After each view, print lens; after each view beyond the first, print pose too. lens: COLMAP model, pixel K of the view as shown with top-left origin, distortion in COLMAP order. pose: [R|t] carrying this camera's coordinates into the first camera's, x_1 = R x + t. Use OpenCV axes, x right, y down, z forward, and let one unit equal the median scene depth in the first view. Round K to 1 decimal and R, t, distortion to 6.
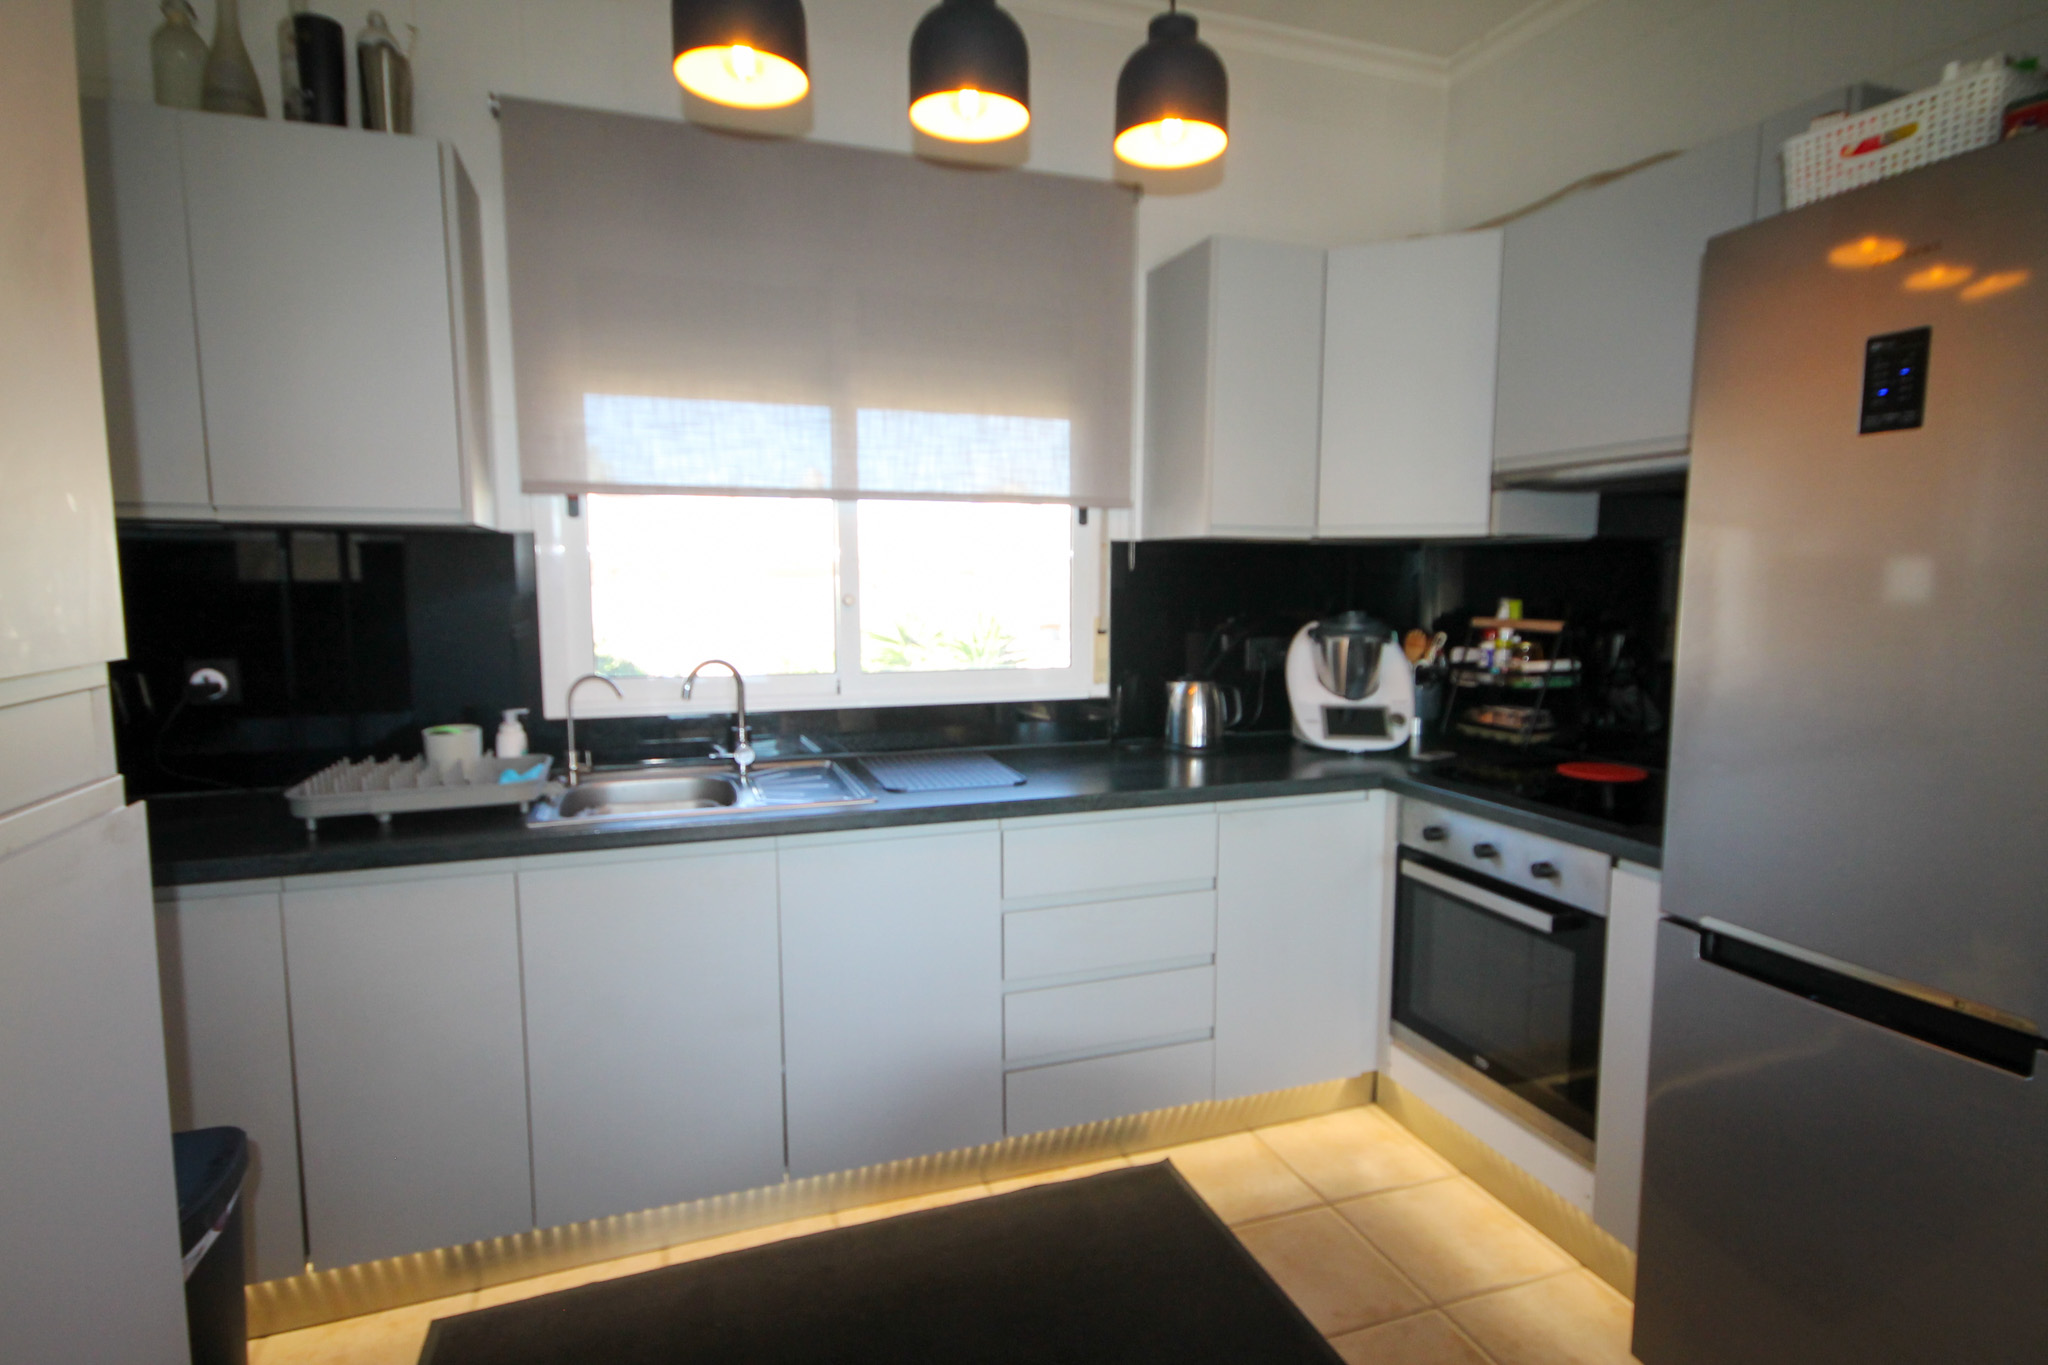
lens RADIAL K [[1057.2, 0, 1024.0], [0, 1057.2, 682.5], [0, 0, 1]] dist [0.001418, 0.001384]
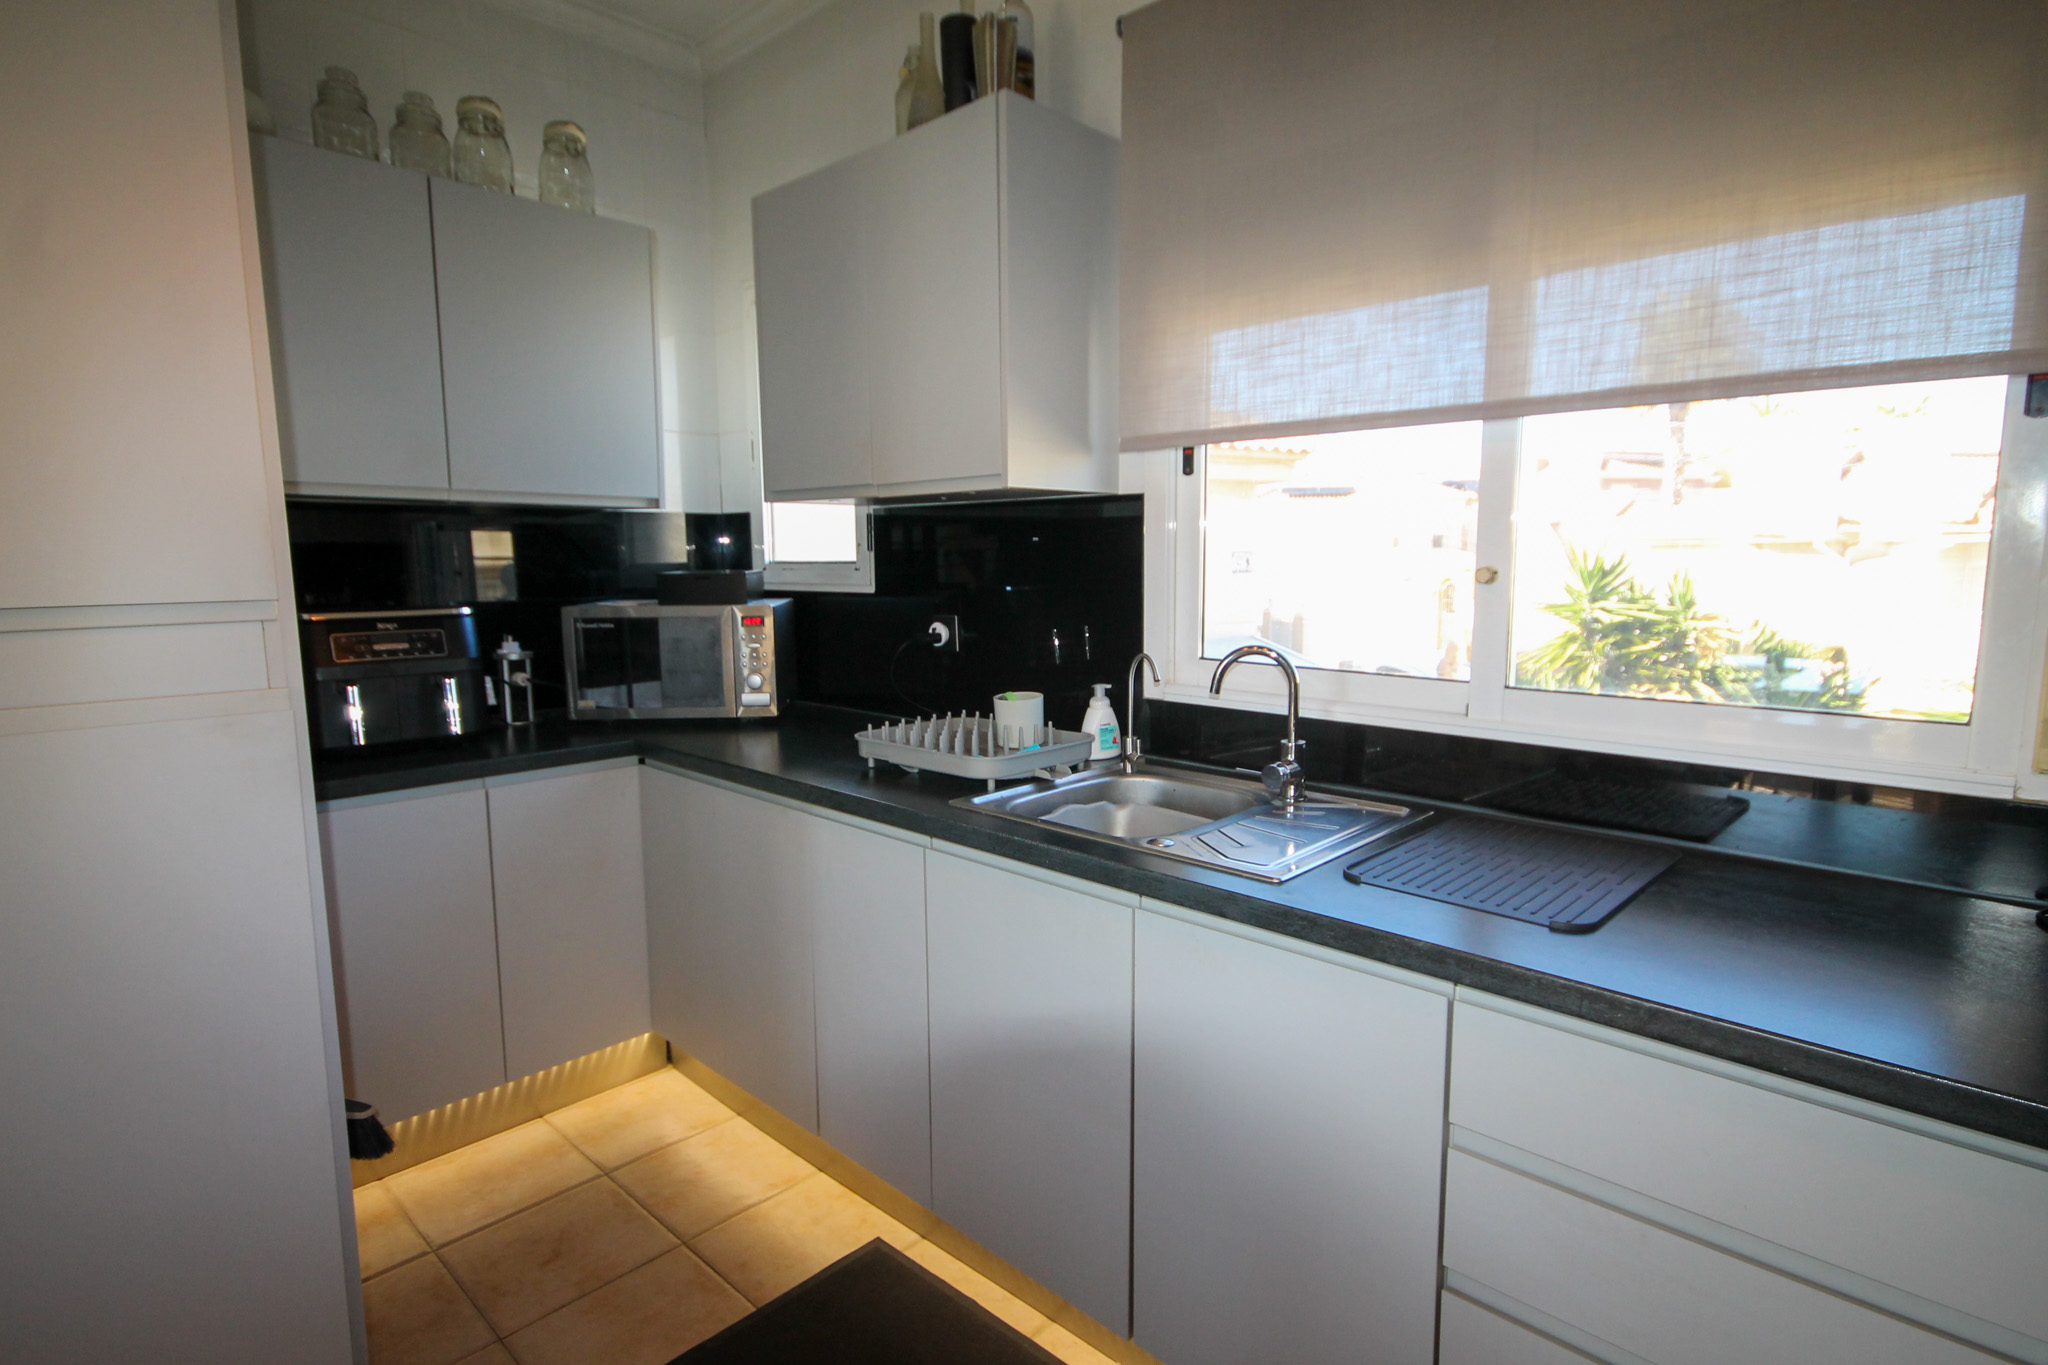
lens RADIAL K [[1057.2, 0, 1024.0], [0, 1057.2, 682.5], [0, 0, 1]] dist [0.001418, 0.001384]
pose [[0.460713, 0.102104, -0.881657, 0.308850], [-0.083197, 0.993955, 0.071635, -0.036008], [0.883641, 0.040348, 0.466422, 0.476724]]
